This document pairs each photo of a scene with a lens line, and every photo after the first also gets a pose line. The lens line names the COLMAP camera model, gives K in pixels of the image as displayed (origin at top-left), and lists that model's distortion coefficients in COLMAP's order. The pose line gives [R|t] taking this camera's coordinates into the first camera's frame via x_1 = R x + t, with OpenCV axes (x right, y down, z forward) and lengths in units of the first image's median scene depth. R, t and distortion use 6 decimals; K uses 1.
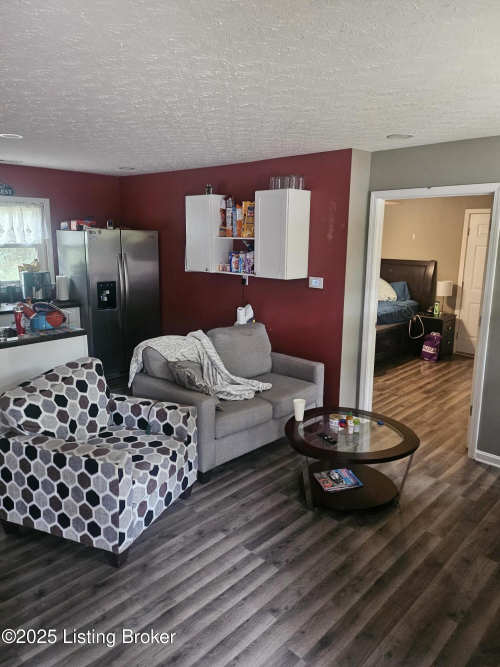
lens RADIAL K [[467.7, 0, 250.0], [0, 467.7, 333.5], [0, 0, 1]] dist [0.092767, -0.102012]
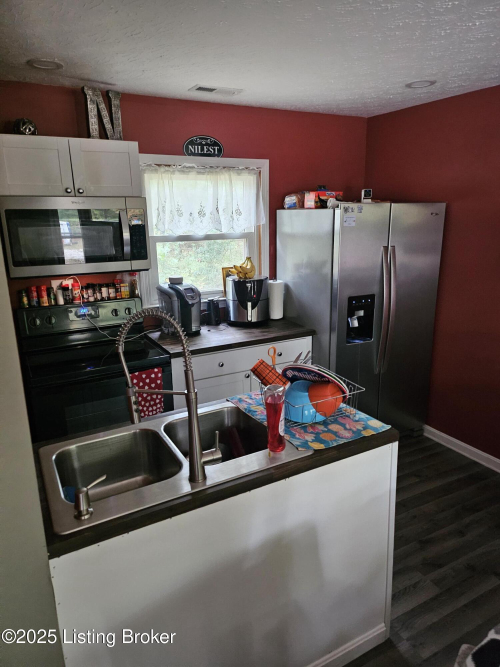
lens RADIAL K [[467.7, 0, 250.0], [0, 467.7, 333.5], [0, 0, 1]] dist [0.092767, -0.102012]
pose [[0.952714, 0.043085, -0.300797, -0.491252], [-0.028706, 0.998231, 0.052061, -0.167919], [0.302508, -0.040965, 0.952266, 0.765105]]
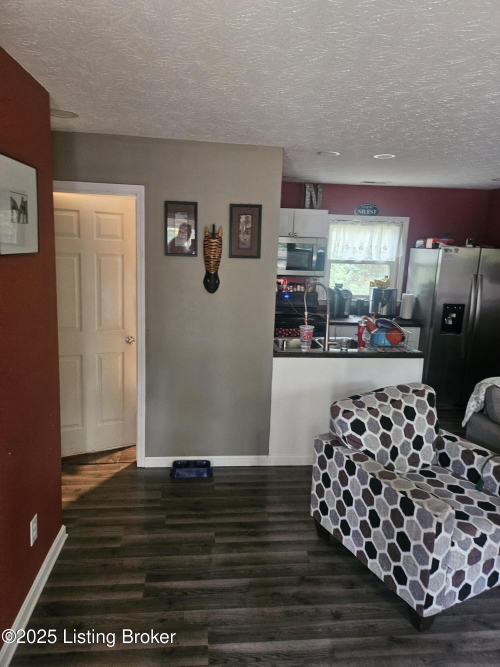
lens RADIAL K [[467.7, 0, 250.0], [0, 467.7, 333.5], [0, 0, 1]] dist [0.092767, -0.102012]
pose [[0.762675, 0.132337, -0.633098, -0.027091], [-0.156202, 0.987556, 0.018258, -0.012183], [0.627636, 0.084966, 0.773856, 0.069074]]
